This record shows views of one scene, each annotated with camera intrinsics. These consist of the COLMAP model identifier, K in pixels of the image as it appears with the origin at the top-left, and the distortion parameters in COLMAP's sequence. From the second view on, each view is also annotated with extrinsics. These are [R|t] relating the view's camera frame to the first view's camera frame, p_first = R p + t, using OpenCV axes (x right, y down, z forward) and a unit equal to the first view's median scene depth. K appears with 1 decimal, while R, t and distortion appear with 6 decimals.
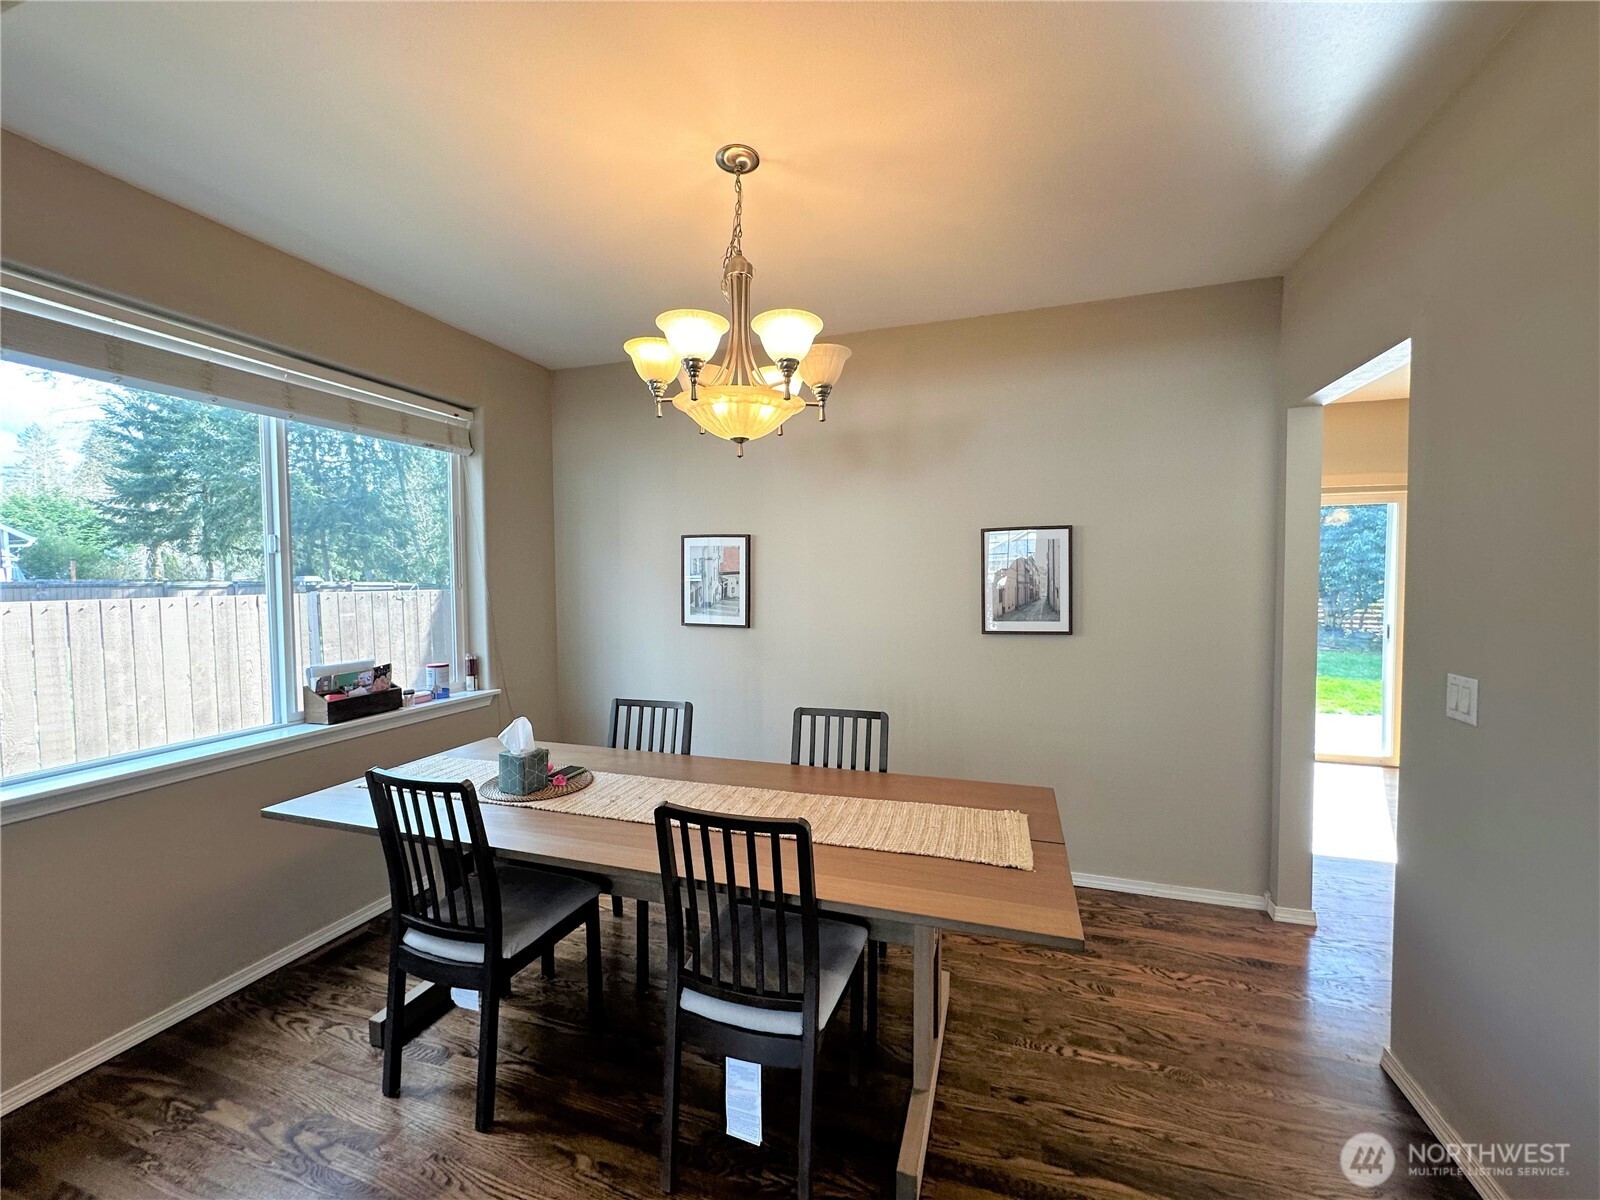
lens RADIAL K [[641.1, 0, 800.0], [0, 641.1, 600.0], [0, 0, 1]] dist [-0.003078, 0.000719]
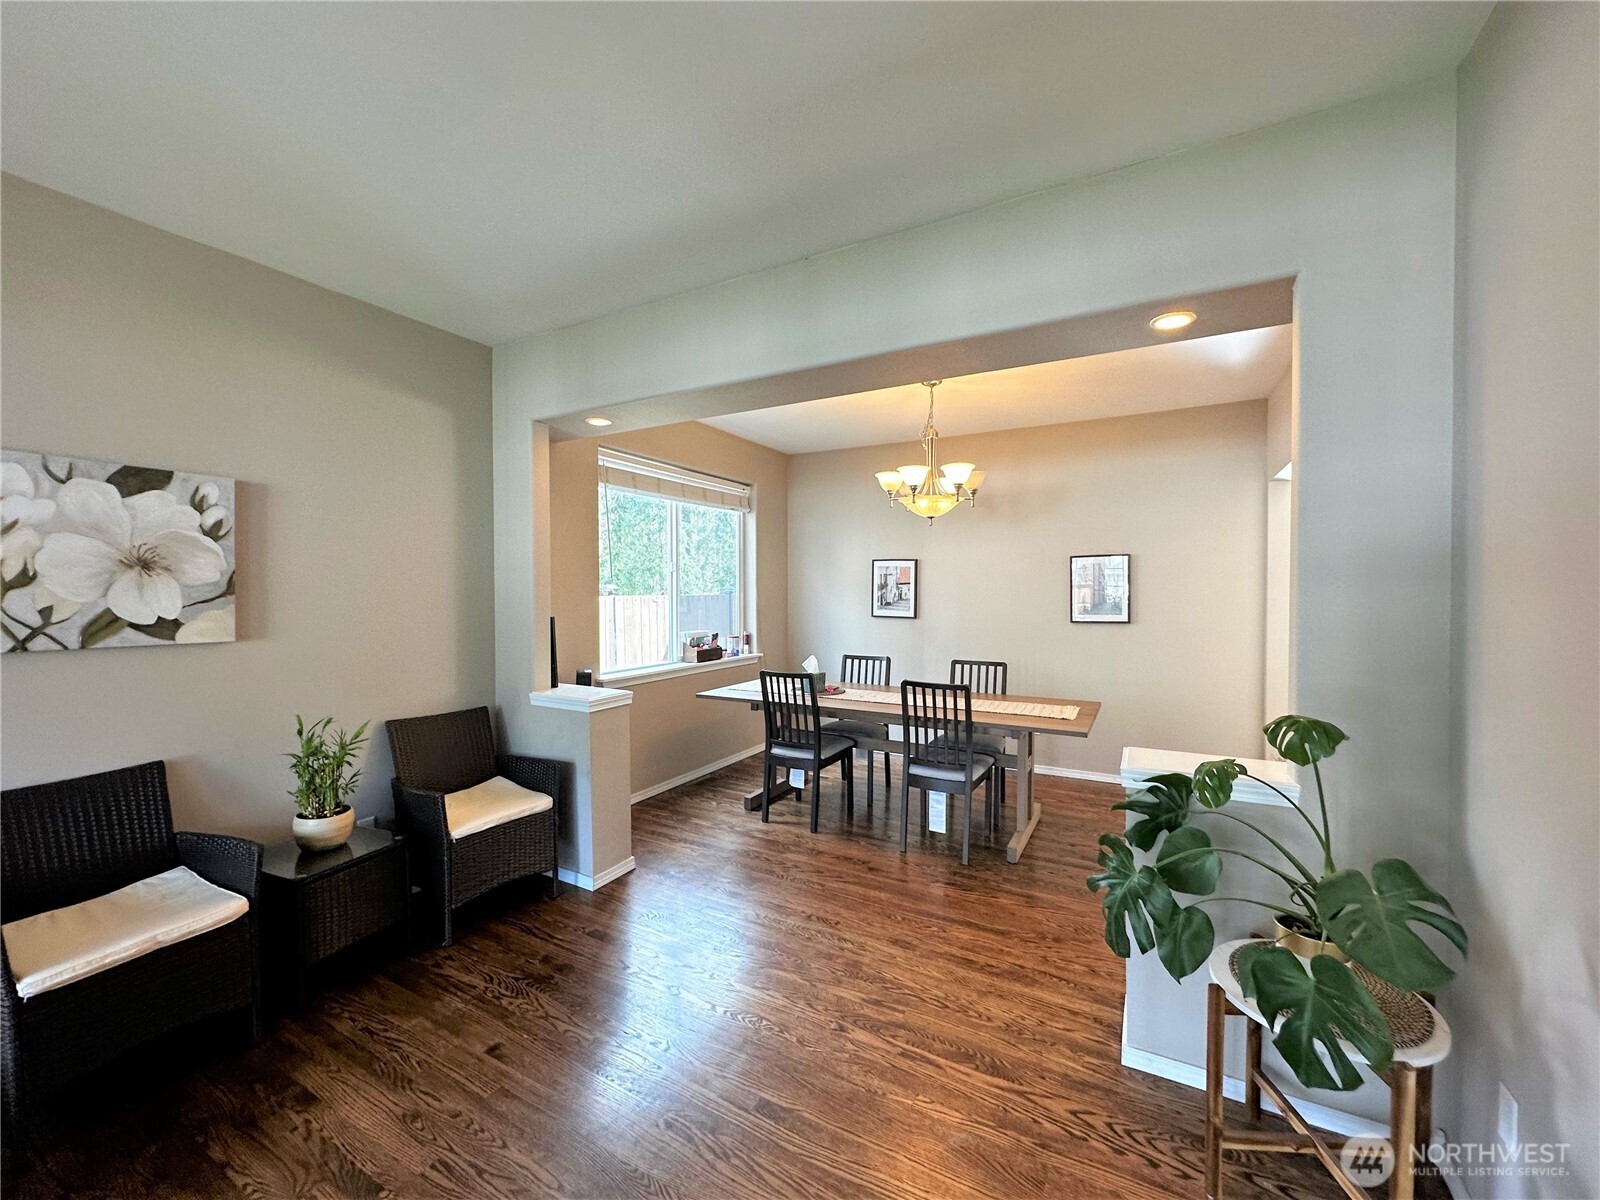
lens RADIAL K [[641.1, 0, 800.0], [0, 641.1, 600.0], [0, 0, 1]] dist [-0.003078, 0.000719]
pose [[0.982277, 0.008987, -0.187219, -0.082820], [-0.012594, 0.999757, -0.018087, 0.038149], [0.187011, 0.020124, 0.982152, -0.750149]]
